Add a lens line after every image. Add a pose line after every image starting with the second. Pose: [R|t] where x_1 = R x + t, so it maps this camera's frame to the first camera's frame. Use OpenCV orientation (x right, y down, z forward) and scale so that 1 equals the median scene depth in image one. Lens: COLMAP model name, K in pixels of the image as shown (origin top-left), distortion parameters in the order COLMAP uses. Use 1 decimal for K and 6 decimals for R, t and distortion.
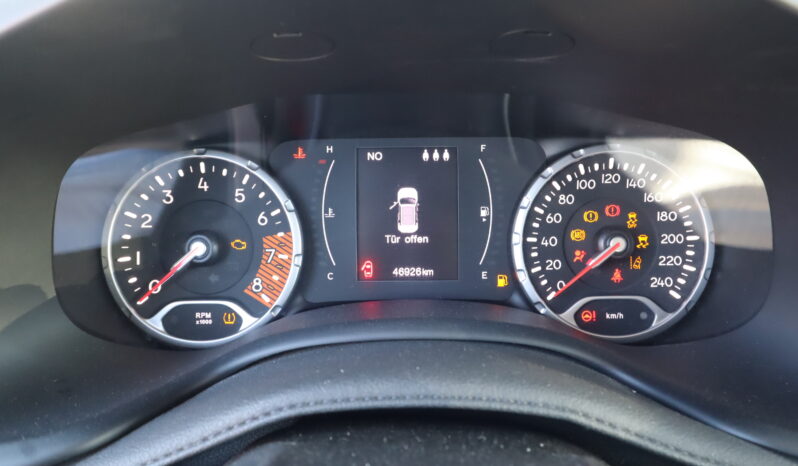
lens RADIAL K [[626.8, 0, 394.3], [0, 626.8, 226.6], [0, 0, 1]] dist [0.000751, 0.007745]
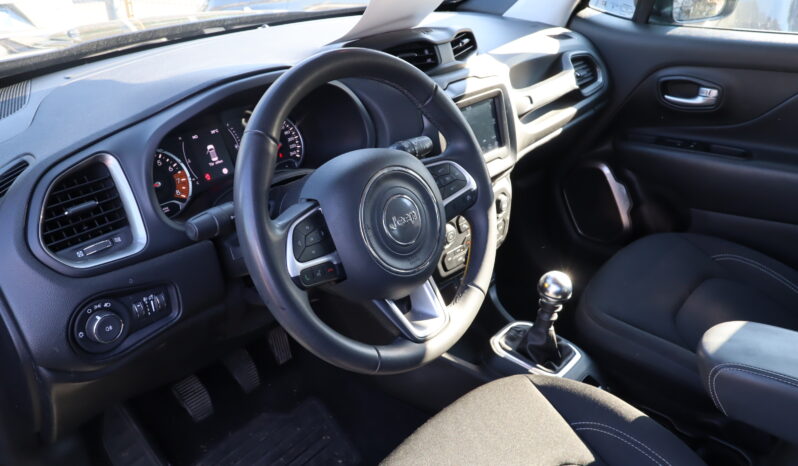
lens RADIAL K [[626.8, 0, 397.7], [0, 626.8, 231.1], [0, 0, 1]] dist [0.000751, 0.007745]
pose [[0.657285, -0.340197, 0.672490, -1.471870], [0.299403, 0.936753, 0.181248, 0.041976], [-0.691617, 0.082214, 0.717570, -1.580990]]
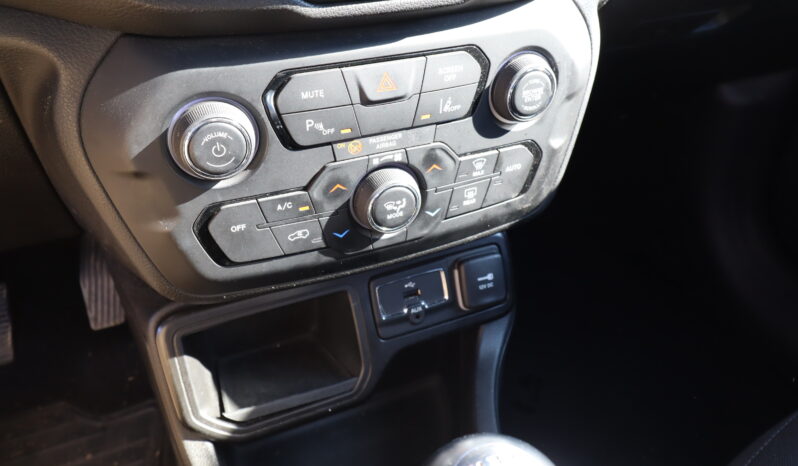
lens RADIAL K [[626.8, 0, 399.2], [0, 626.8, 230.6], [0, 0, 1]] dist [0.000751, 0.007745]
pose [[0.917078, -0.218827, 0.333291, 0.807620], [0.141240, 0.960022, 0.241681, 0.675201], [-0.372853, -0.174566, 0.911322, -0.333223]]
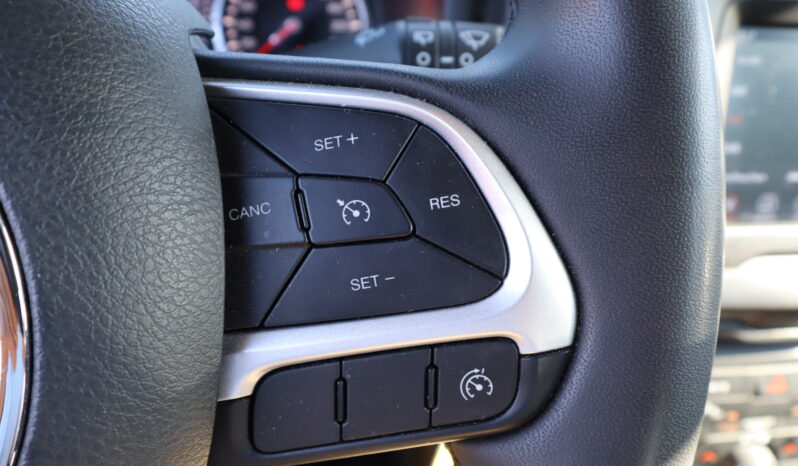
lens RADIAL K [[626.8, 0, 399.8], [0, 626.8, 235.7], [0, 0, 1]] dist [0.000751, 0.007745]
pose [[0.984216, -0.023739, 0.175370, 0.322451], [0.009913, 0.996802, 0.079296, 0.341378], [-0.176691, -0.076306, 0.981304, -0.357981]]
